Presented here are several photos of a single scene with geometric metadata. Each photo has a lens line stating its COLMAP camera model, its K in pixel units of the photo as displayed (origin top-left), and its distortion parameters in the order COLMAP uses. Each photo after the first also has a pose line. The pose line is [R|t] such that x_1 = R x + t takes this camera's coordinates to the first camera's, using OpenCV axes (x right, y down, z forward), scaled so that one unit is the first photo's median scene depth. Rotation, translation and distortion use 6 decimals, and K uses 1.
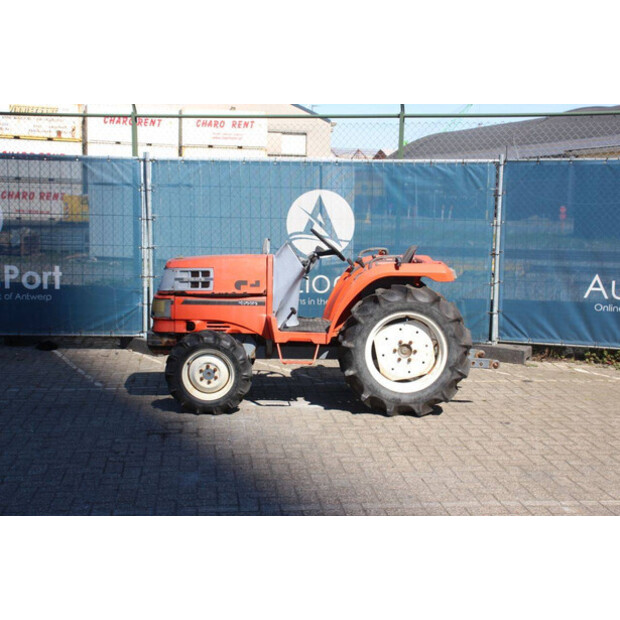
lens RADIAL K [[980.8, 0, 319.4], [0, 980.8, 318.2], [0, 0, 1]] dist [0.117357, 0.000000]
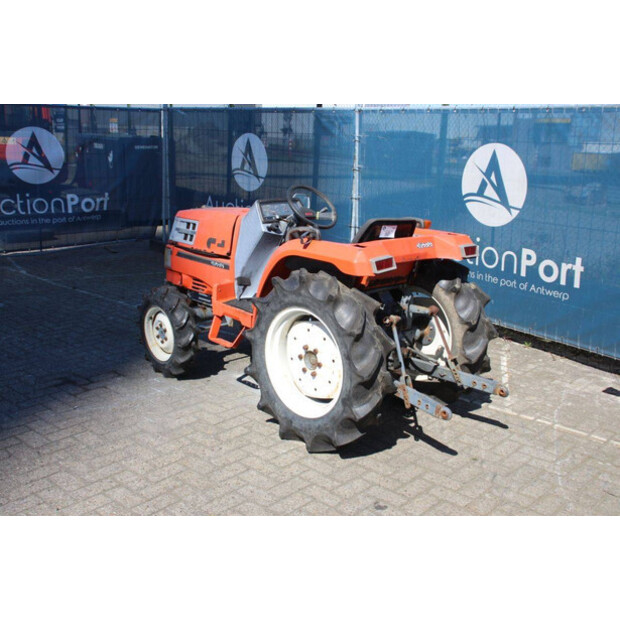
lens RADIAL K [[700.6, 0, 324.8], [0, 700.6, 315.3], [0, 0, 1]] dist [-0.014497, 0.000000]
pose [[0.673565, 0.197766, -0.712178, 0.452724], [-0.125946, 0.980158, 0.153065, -0.079614], [0.728318, -0.013403, 0.685108, 0.640046]]
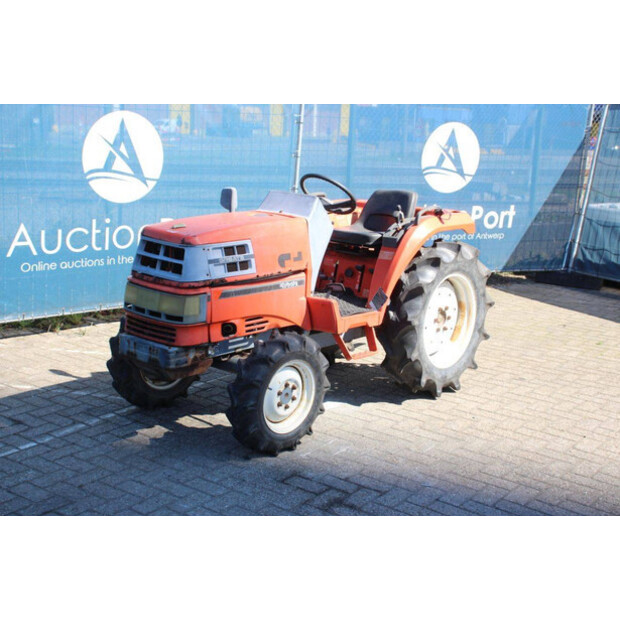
lens RADIAL K [[863.5, 0, 308.2], [0, 863.5, 315.8], [0, 0, 1]] dist [0.076896, 0.000000]
pose [[0.691647, -0.148217, 0.706863, -0.509689], [0.063403, 0.987398, 0.145002, -0.083063], [-0.719447, -0.055473, 0.692329, 0.558629]]
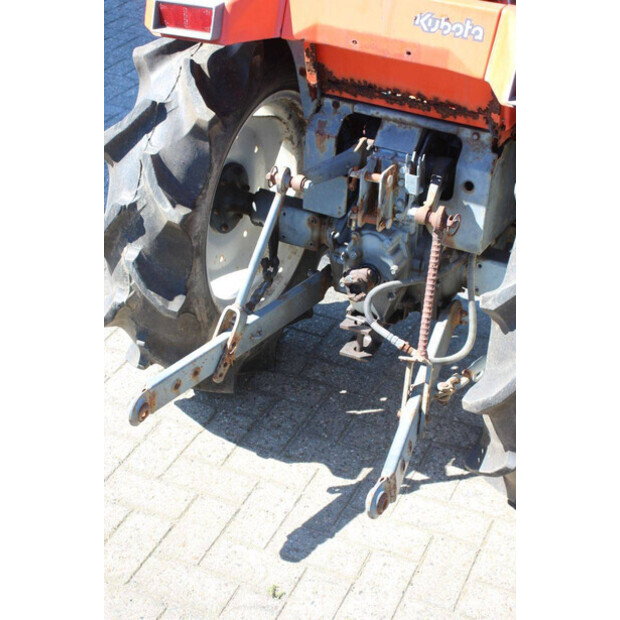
lens RADIAL K [[1159.3, 0, 303.7], [0, 1159.3, 316.5], [0, 0, 1]] dist [0.271899, 0.000000]
pose [[-0.502796, 0.412875, -0.759428, 0.399830], [-0.160012, 0.818916, 0.551156, -0.162726], [0.849466, 0.398637, -0.345683, 1.166580]]
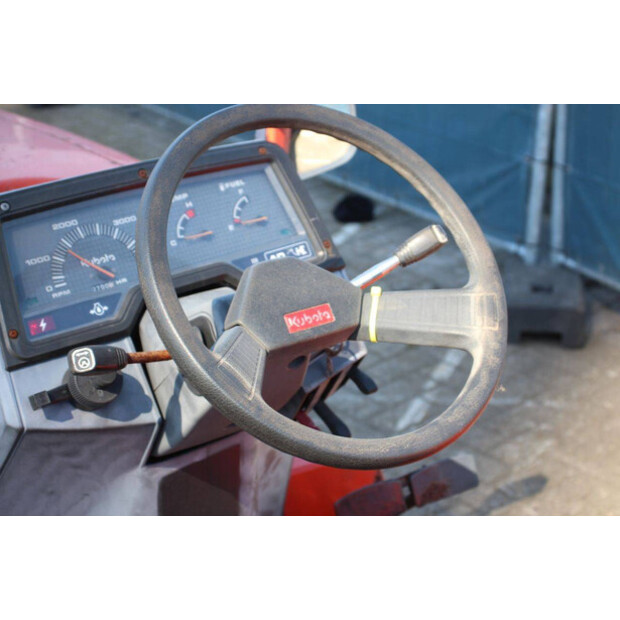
lens RADIAL K [[1231.6, 0, 311.4], [0, 1231.6, 316.4], [0, 0, 1]] dist [0.268873, 0.000000]
pose [[0.585714, 0.325289, -0.742379, 0.119066], [-0.102335, 0.938281, 0.330388, -0.121647], [0.804031, -0.117541, 0.582853, 0.947474]]
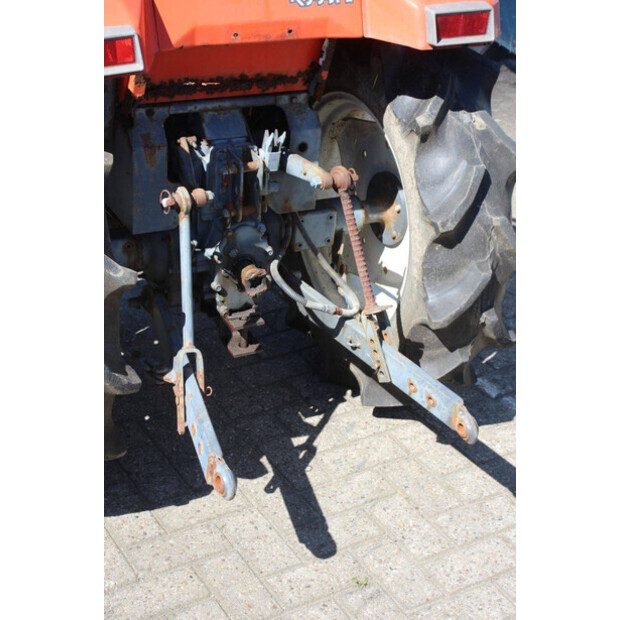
lens RADIAL K [[1259.3, 0, 318.9], [0, 1259.3, 314.6], [0, 0, 1]] dist [0.316103, 0.000000]
pose [[0.419926, 0.449620, -0.788355, 0.428571], [-0.183914, 0.892791, 0.411218, -0.126507], [0.888728, -0.027691, 0.457598, 0.897924]]
